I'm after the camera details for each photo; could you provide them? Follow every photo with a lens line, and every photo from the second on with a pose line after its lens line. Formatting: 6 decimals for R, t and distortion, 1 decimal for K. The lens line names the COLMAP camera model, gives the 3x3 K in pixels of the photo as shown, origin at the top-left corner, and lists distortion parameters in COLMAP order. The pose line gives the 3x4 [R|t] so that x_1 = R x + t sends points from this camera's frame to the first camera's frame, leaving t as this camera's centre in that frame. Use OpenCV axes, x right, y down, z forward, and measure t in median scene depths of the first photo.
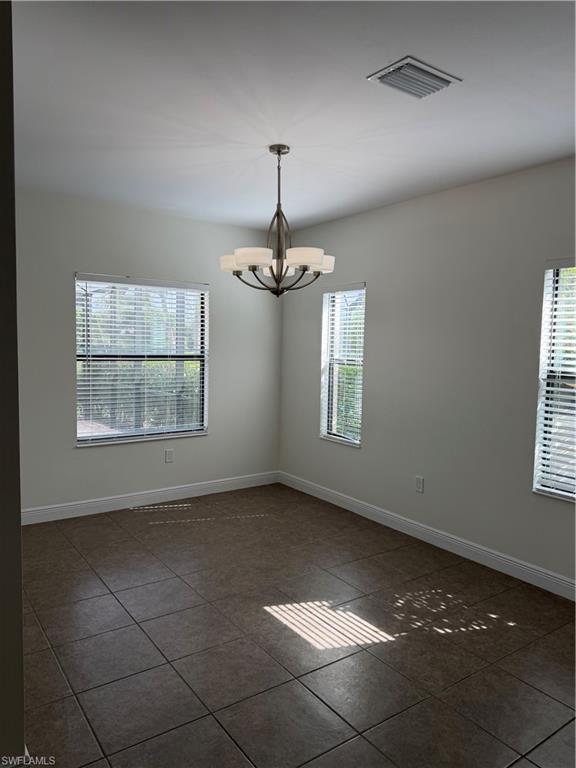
lens RADIAL K [[545.9, 0, 288.0], [0, 545.9, 384.0], [0, 0, 1]] dist [0.001875, -0.010546]
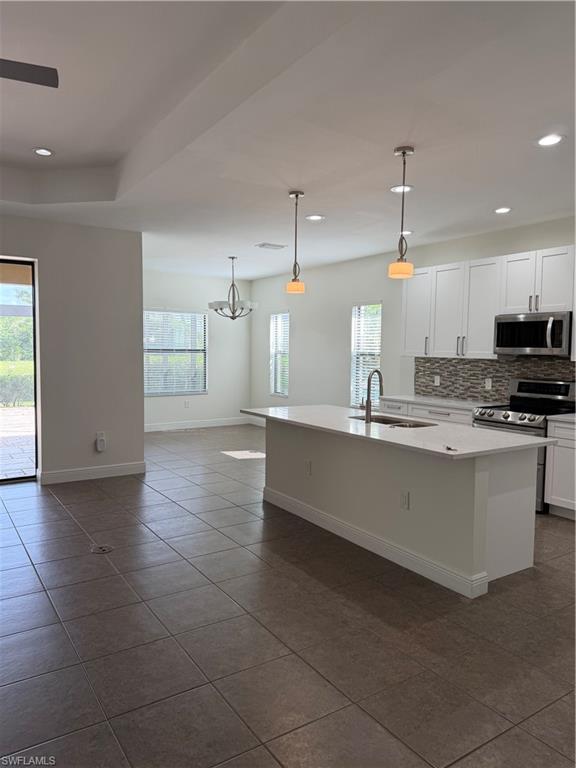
lens RADIAL K [[545.9, 0, 288.0], [0, 545.9, 384.0], [0, 0, 1]] dist [0.001875, -0.010546]
pose [[0.999485, -0.006881, -0.031344, 0.178585], [0.006577, 0.999930, -0.009788, 0.084722], [0.031409, 0.009577, 0.999461, -0.818935]]
